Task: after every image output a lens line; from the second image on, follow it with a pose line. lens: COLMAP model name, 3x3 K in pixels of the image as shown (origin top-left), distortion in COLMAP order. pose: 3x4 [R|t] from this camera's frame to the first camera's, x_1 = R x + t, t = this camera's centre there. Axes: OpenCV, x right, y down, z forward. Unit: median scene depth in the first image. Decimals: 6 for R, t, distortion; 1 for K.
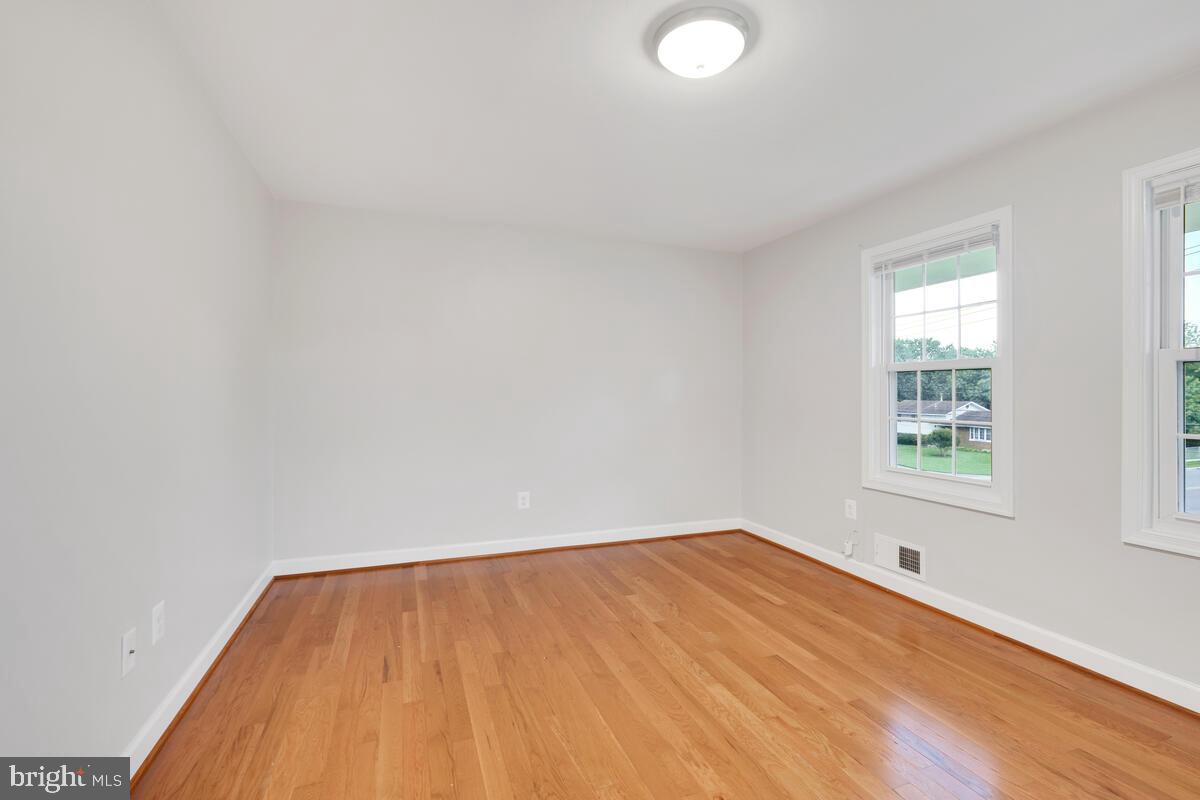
lens RADIAL K [[524.7, 0, 603.4], [0, 524.7, 393.5], [0, 0, 1]] dist [-0.000871, -0.000444]
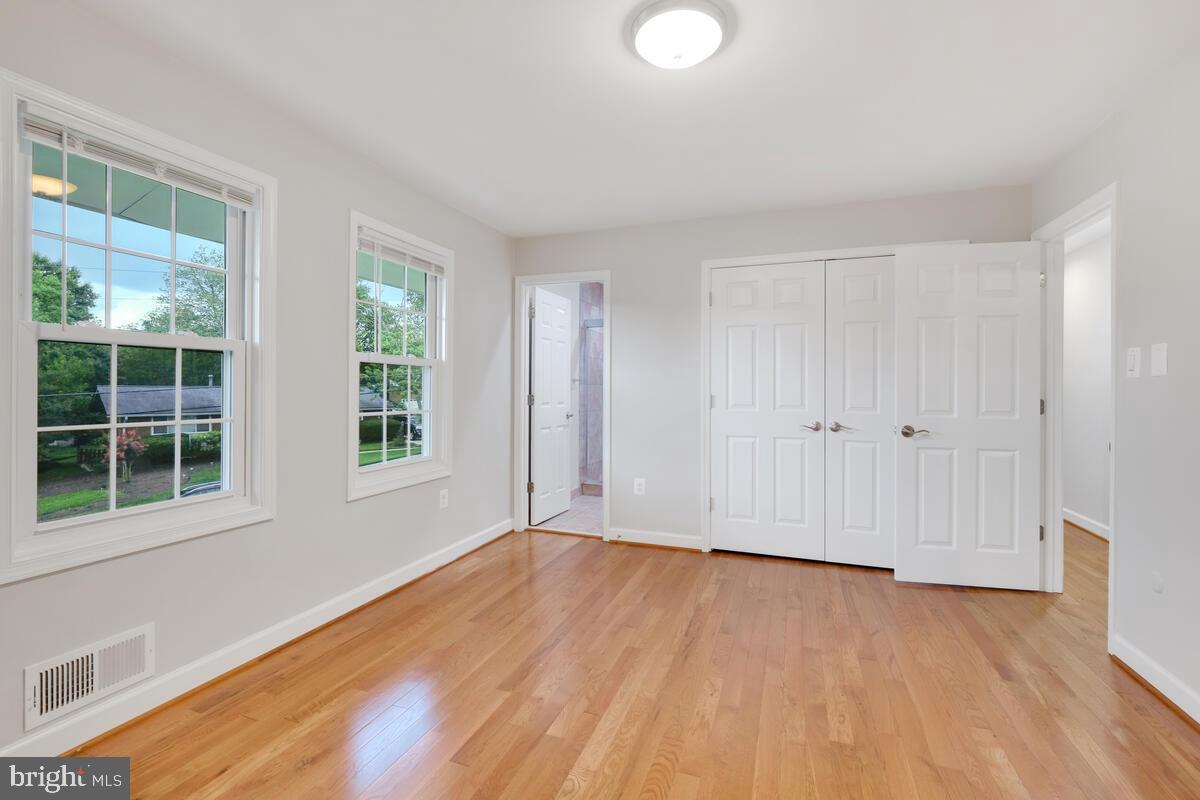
lens RADIAL K [[524.7, 0, 607.5], [0, 524.7, 391.4], [0, 0, 1]] dist [-0.000871, -0.000444]
pose [[-0.751606, -0.013286, 0.659478, -0.332573], [-0.004277, 0.999874, 0.015269, -0.003063], [-0.659598, 0.008656, -0.751569, 1.650378]]
